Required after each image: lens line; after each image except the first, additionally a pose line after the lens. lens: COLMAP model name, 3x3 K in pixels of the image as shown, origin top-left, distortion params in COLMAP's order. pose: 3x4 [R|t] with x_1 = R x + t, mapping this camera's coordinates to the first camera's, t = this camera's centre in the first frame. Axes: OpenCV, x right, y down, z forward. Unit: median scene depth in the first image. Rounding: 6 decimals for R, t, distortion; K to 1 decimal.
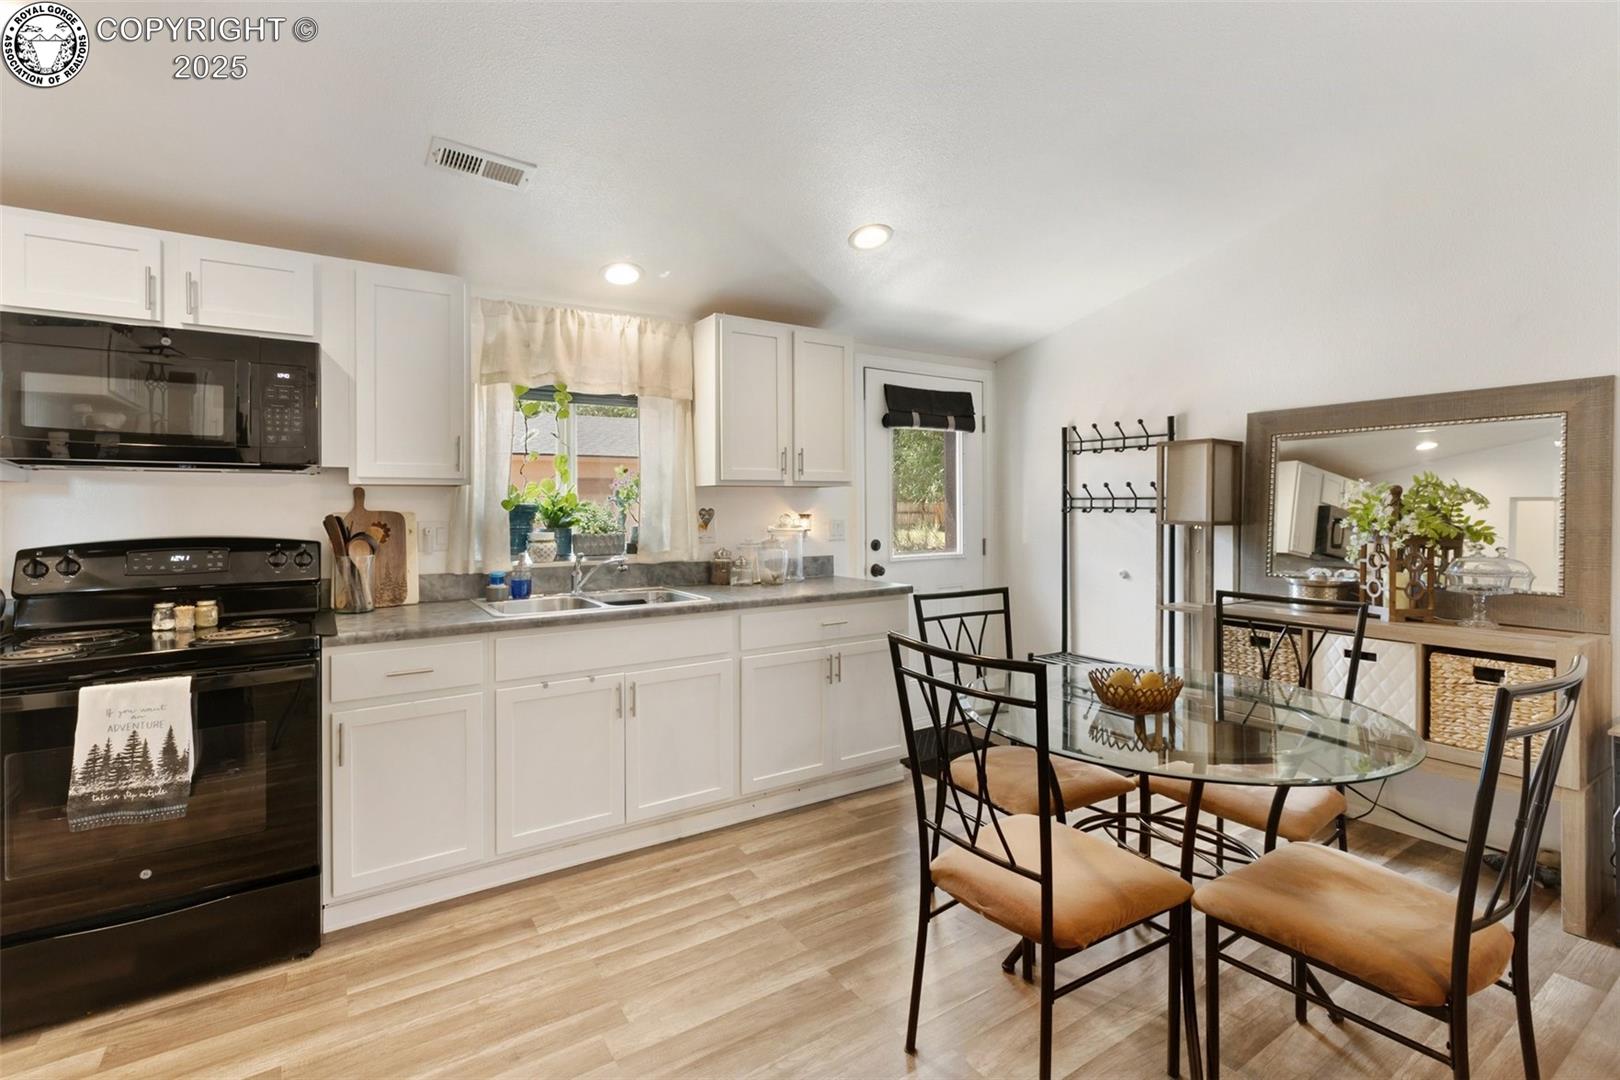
lens RADIAL K [[733.0, 0, 787.5], [0, 733.0, 512.4], [0, 0, 1]] dist [0.003971, -0.001218]
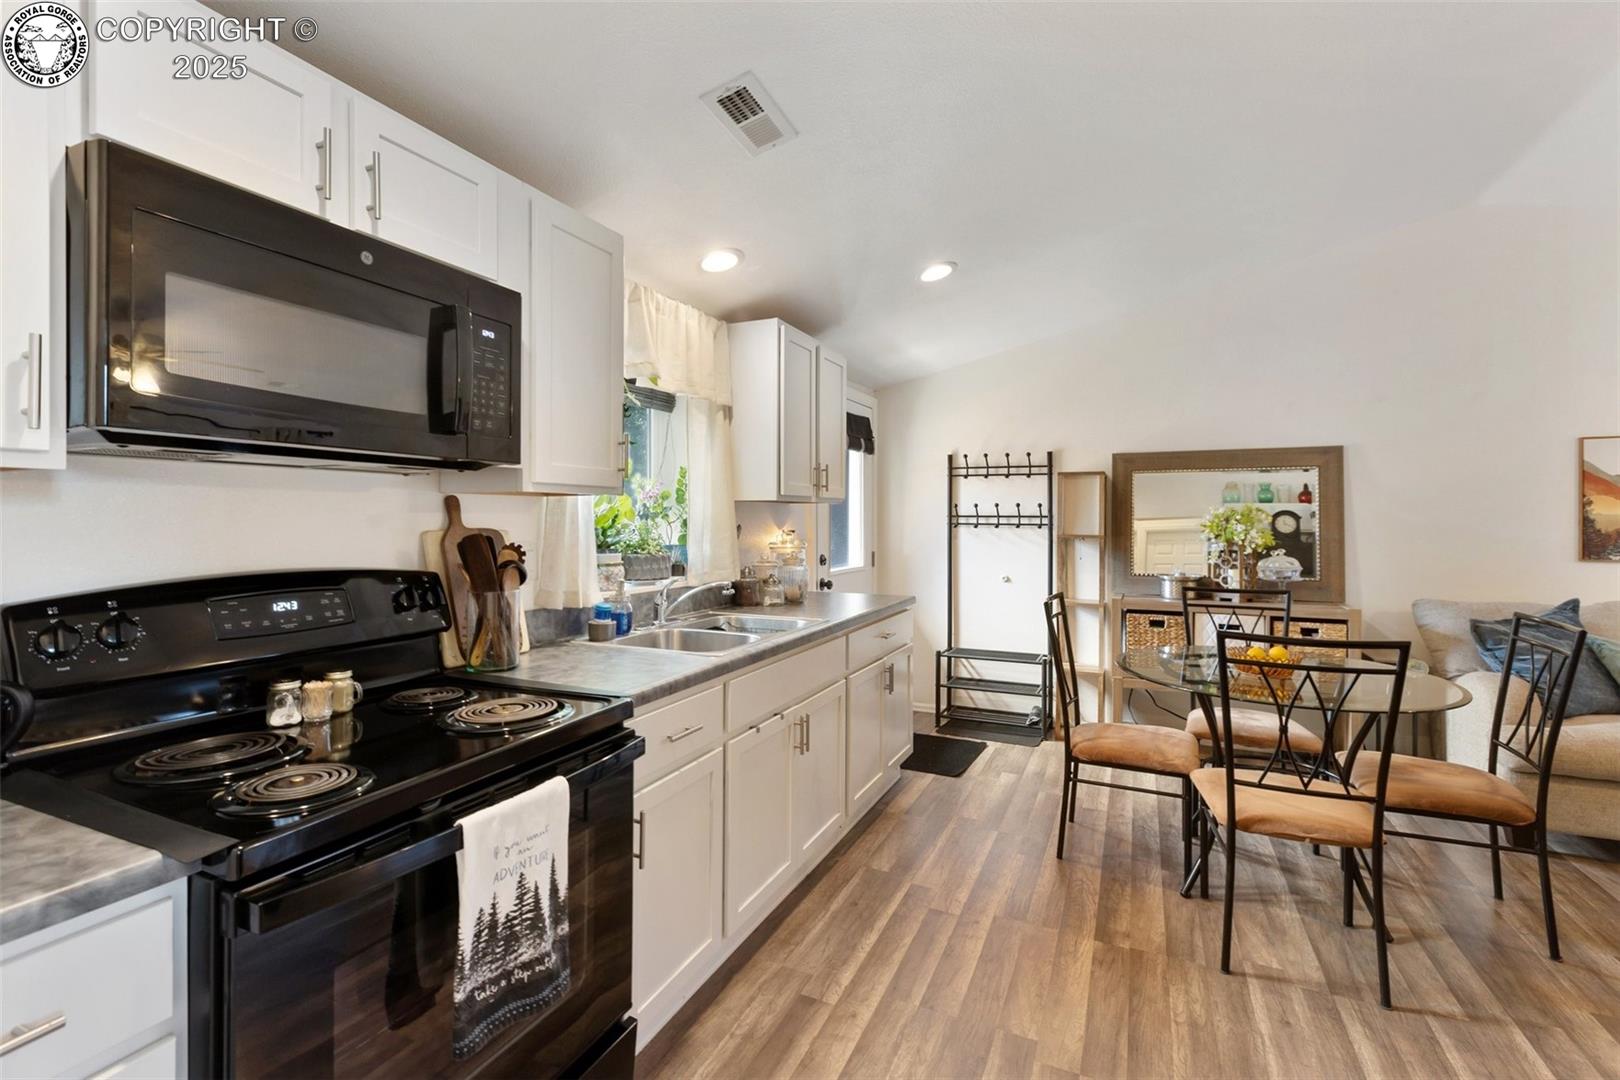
lens RADIAL K [[733.0, 0, 798.1], [0, 733.0, 526.5], [0, 0, 1]] dist [0.003971, -0.001218]
pose [[0.846960, 0.000028, 0.531657, -0.788067], [-0.000469, 1.000000, 0.000694, -0.004999], [-0.531656, -0.000837, 0.846960, 0.252075]]
